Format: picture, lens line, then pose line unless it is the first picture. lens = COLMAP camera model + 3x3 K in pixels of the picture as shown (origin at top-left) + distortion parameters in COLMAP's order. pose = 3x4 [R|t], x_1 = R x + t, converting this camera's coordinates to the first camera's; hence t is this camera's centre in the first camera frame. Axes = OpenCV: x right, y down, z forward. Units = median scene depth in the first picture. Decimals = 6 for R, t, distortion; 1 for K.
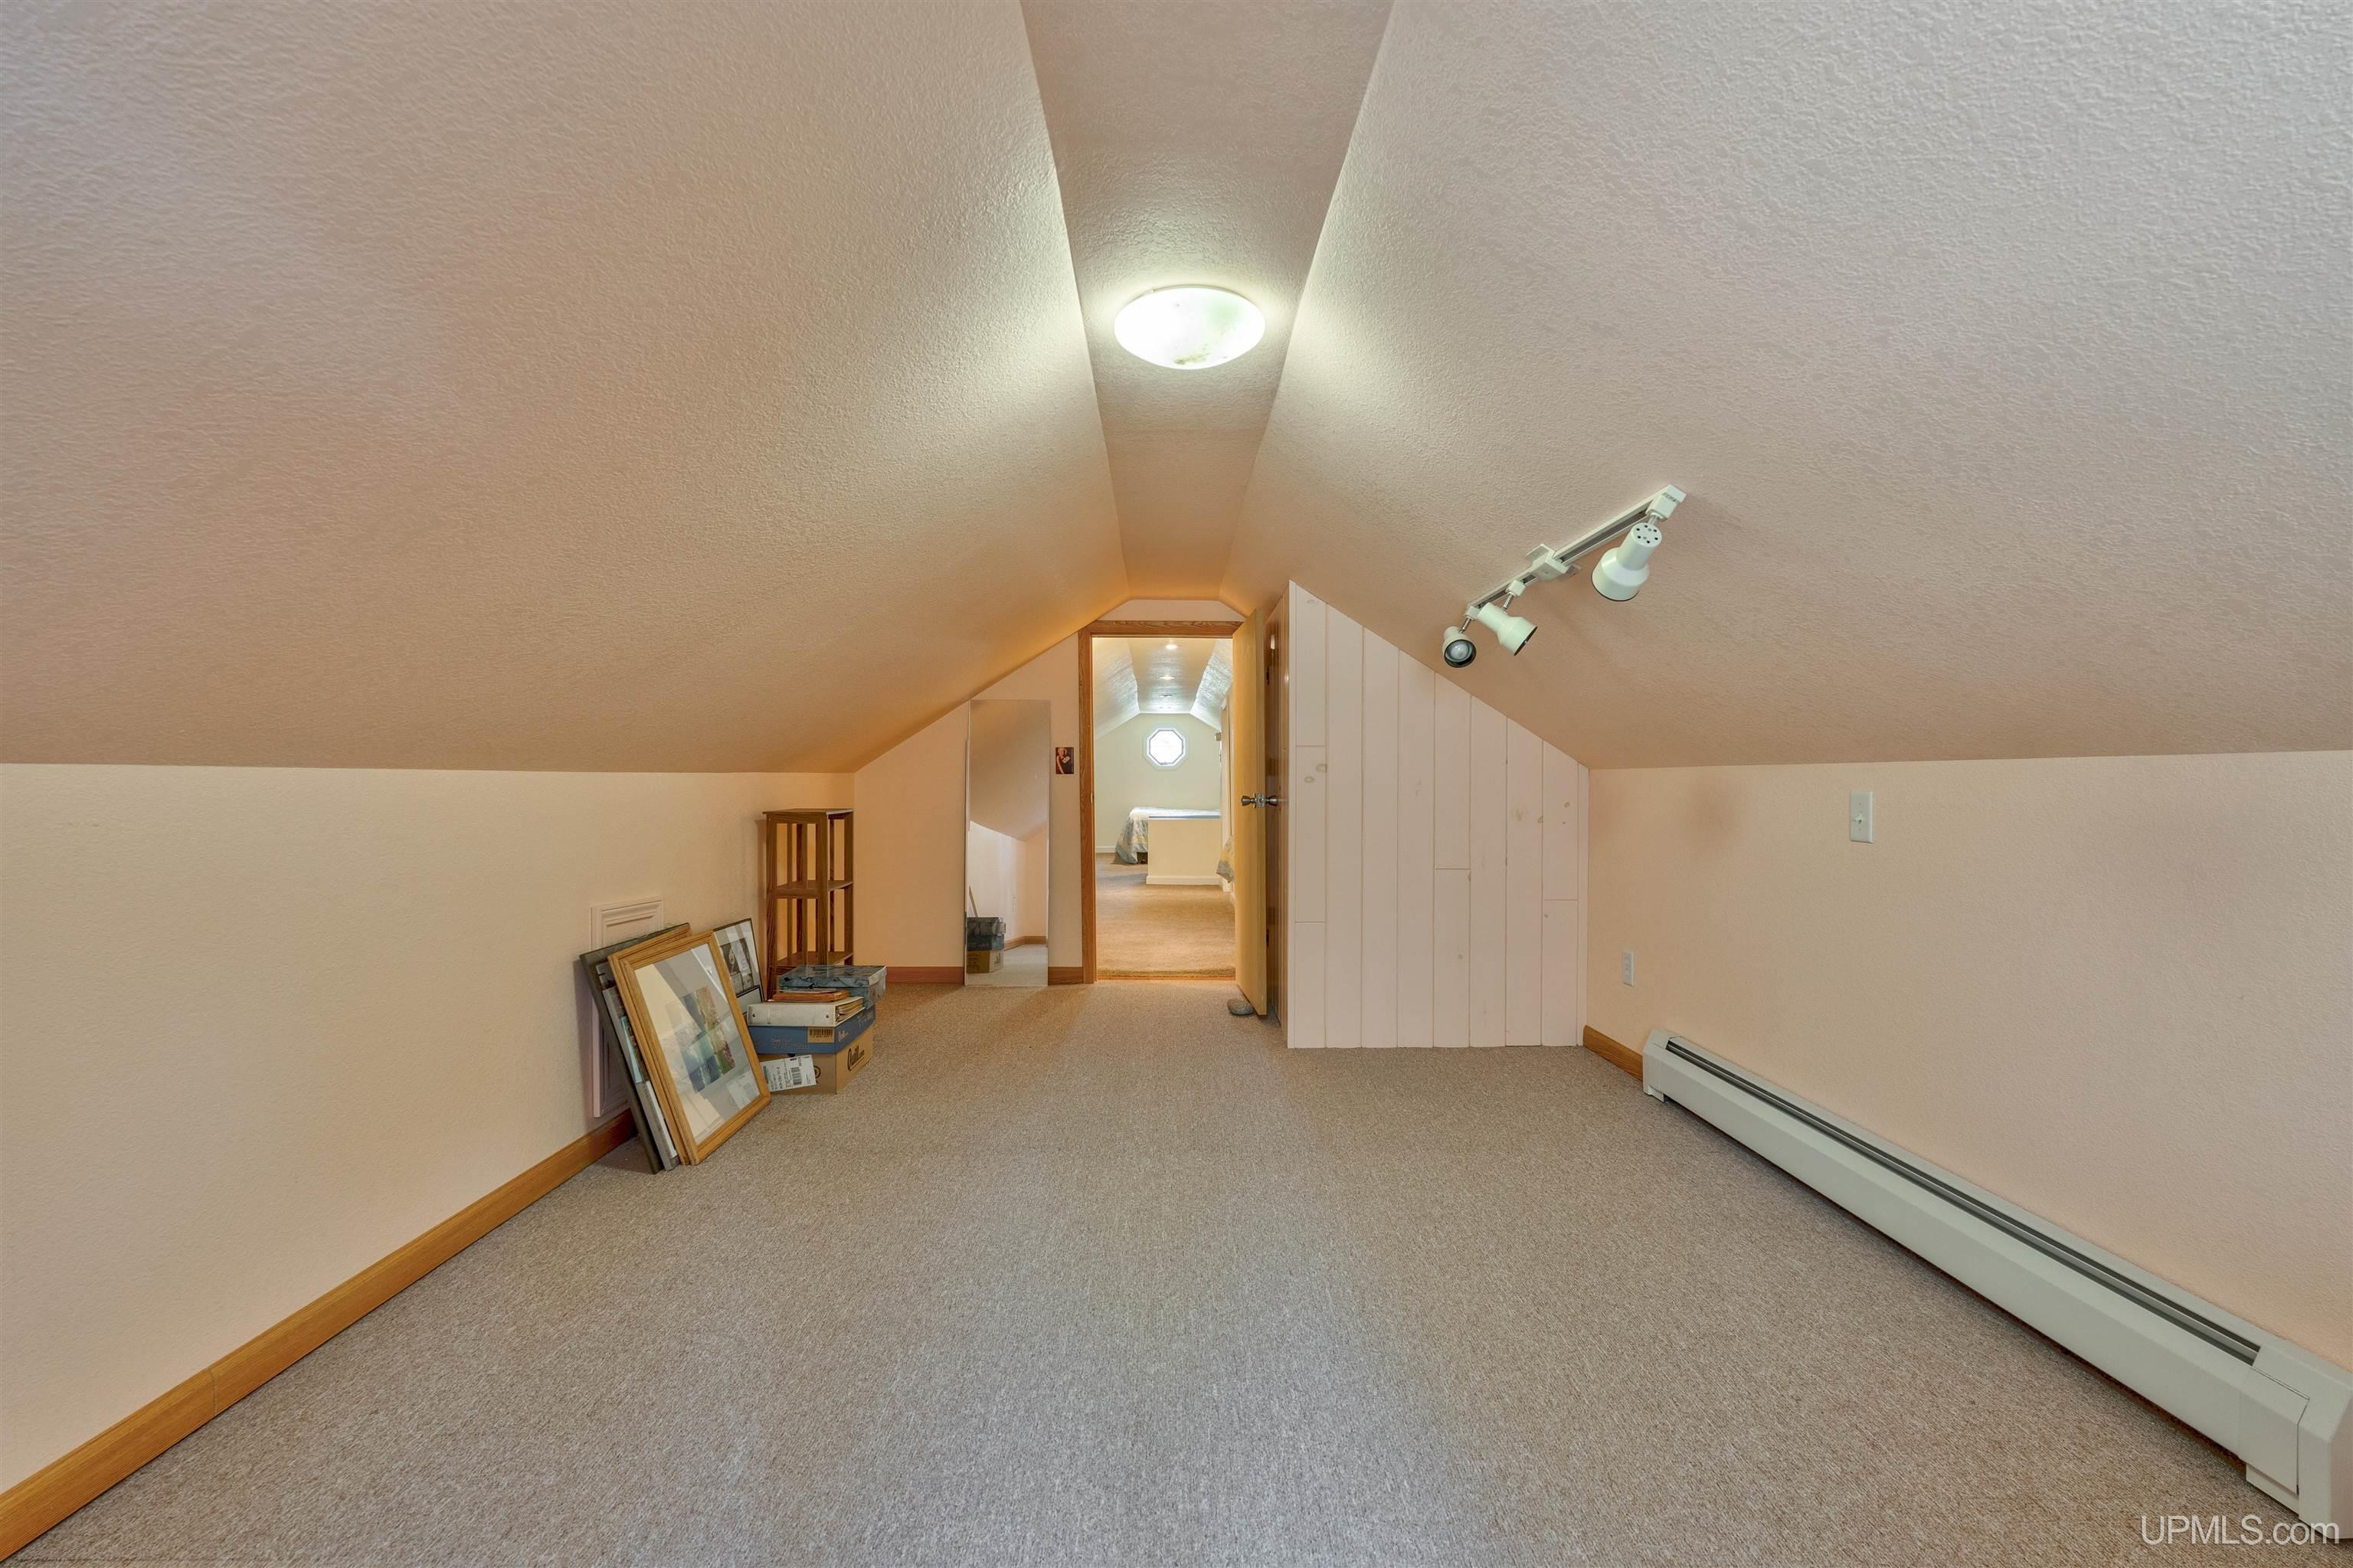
lens RADIAL K [[1032.0, 0, 1173.3], [0, 1032.0, 783.2], [0, 0, 1]] dist [-0.001265, 0.000029]
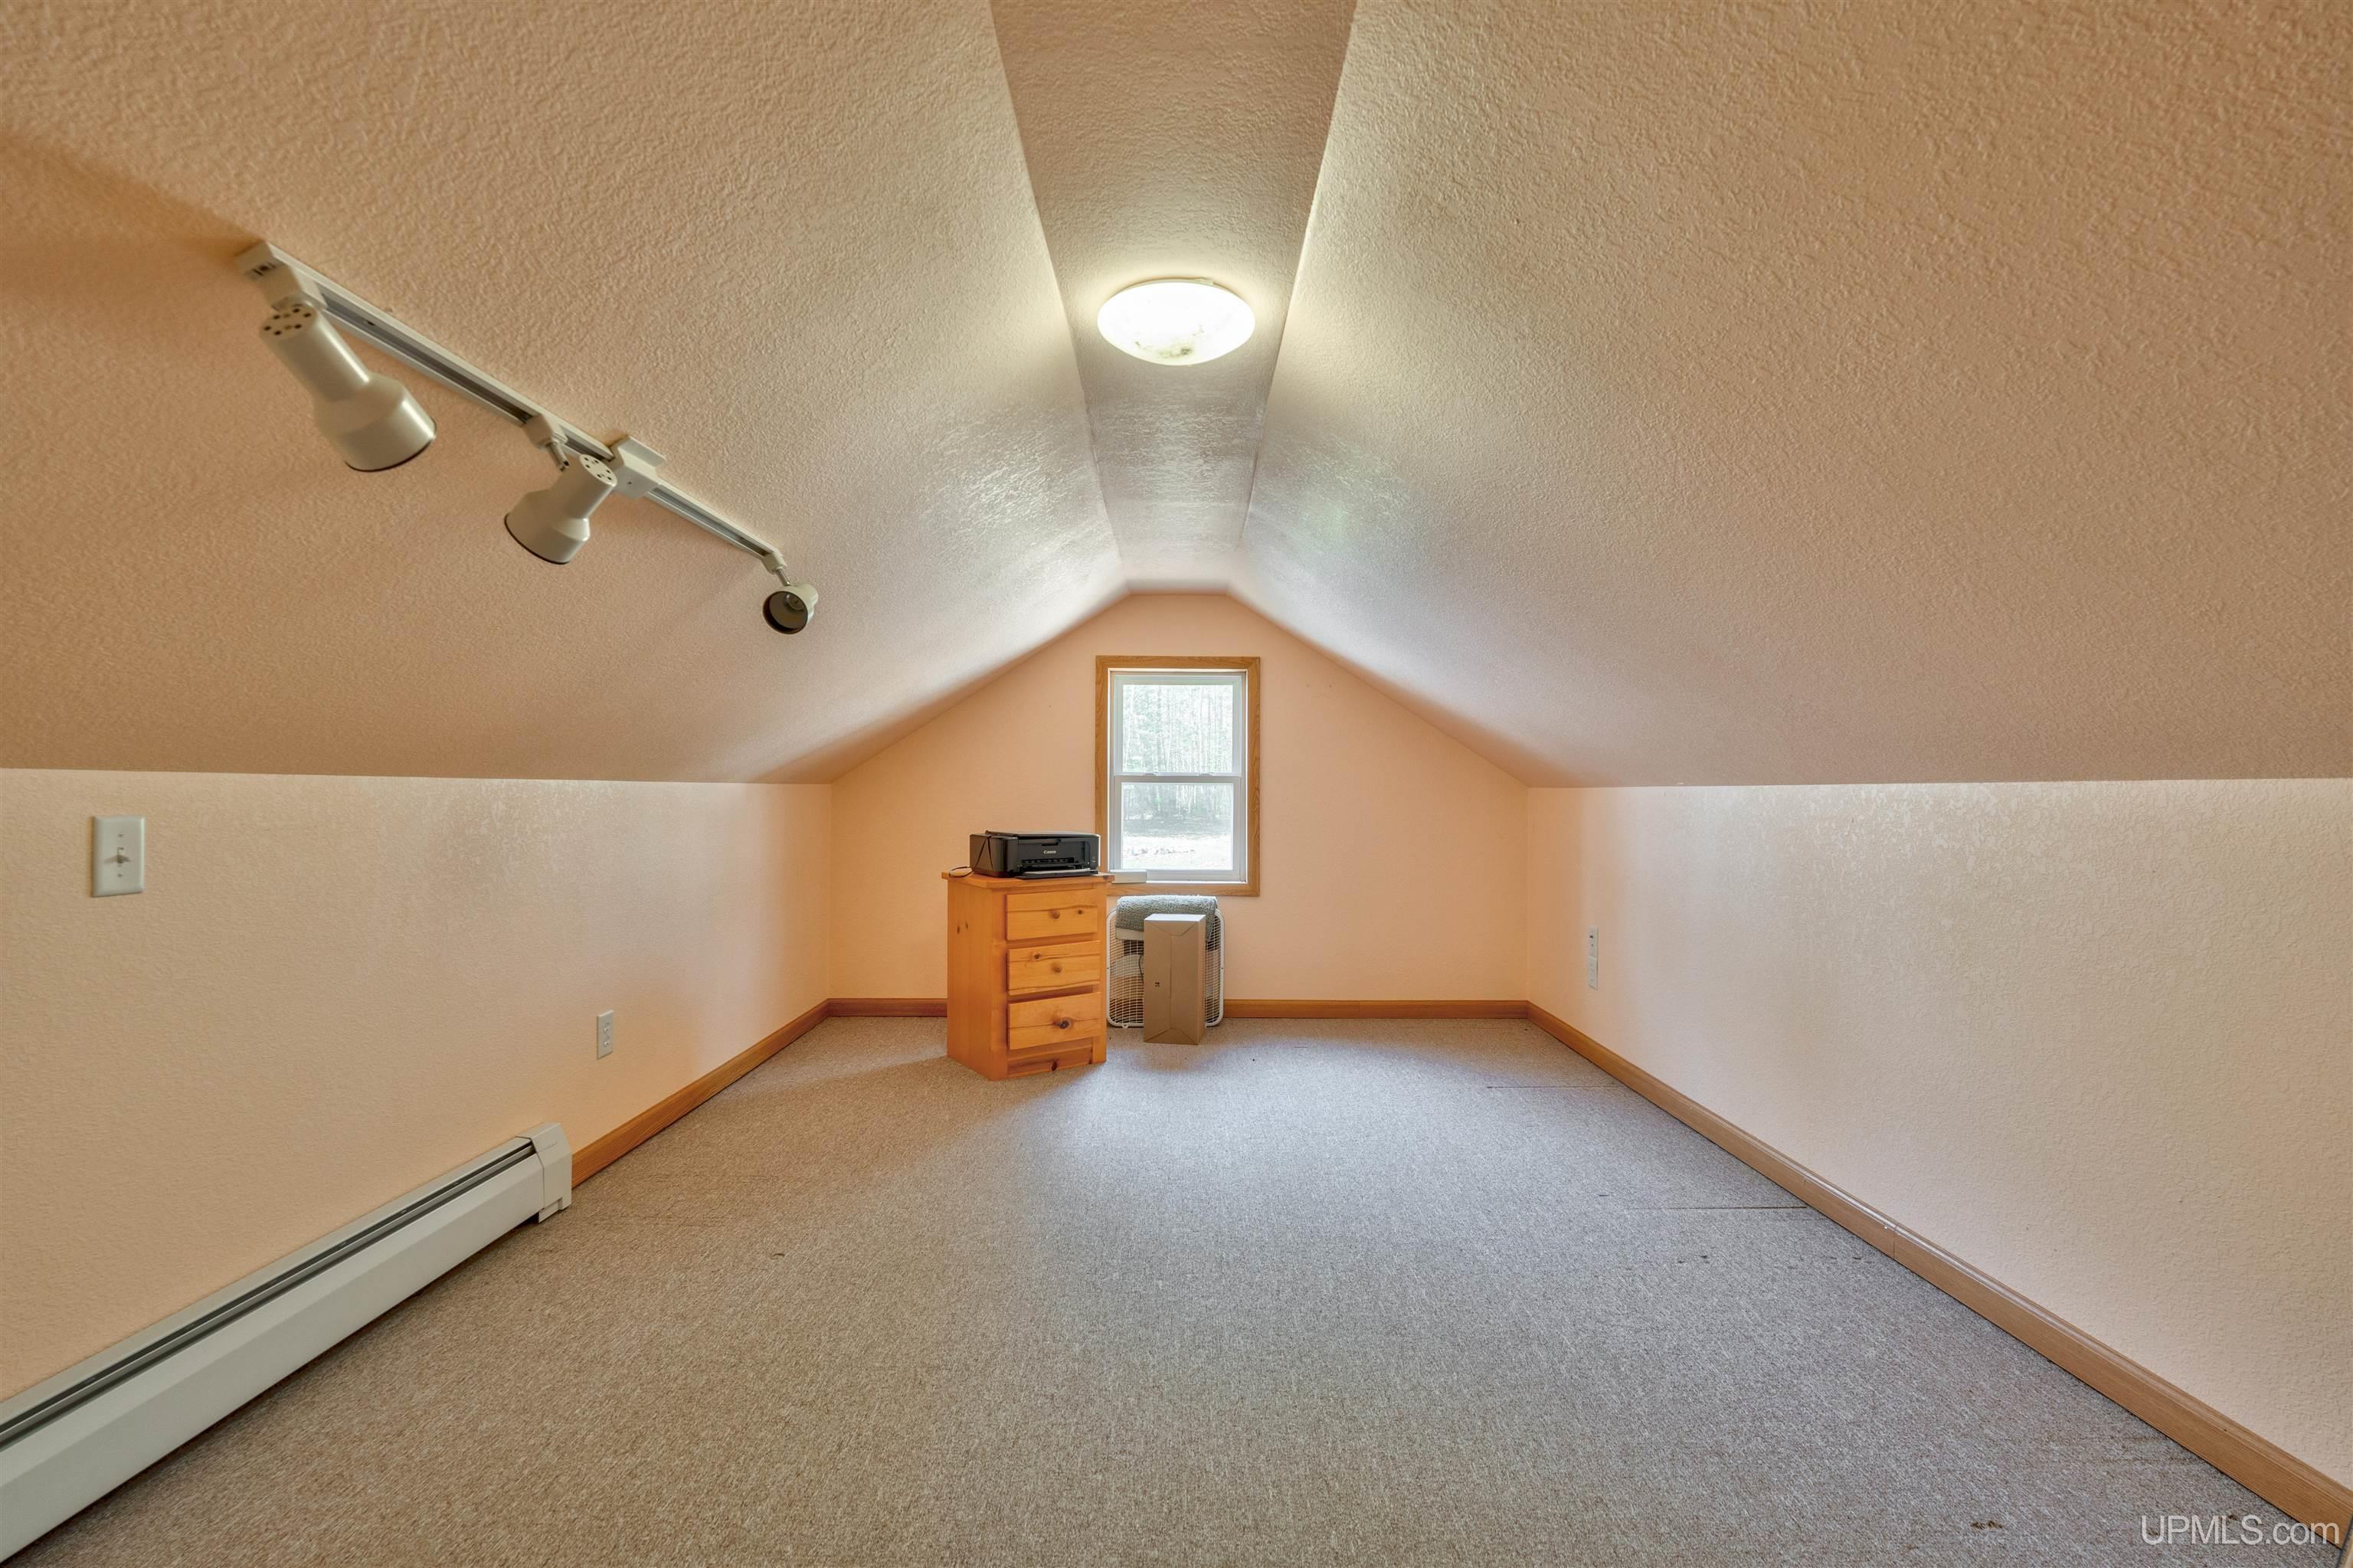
lens RADIAL K [[1032.0, 0, 1173.3], [0, 1032.0, 783.2], [0, 0, 1]] dist [-0.001265, 0.000029]
pose [[-0.999866, 0.003244, 0.016044, 0.003163], [0.003113, 0.999961, -0.008218, -0.004321], [-0.016070, -0.008167, -0.999838, 1.962360]]
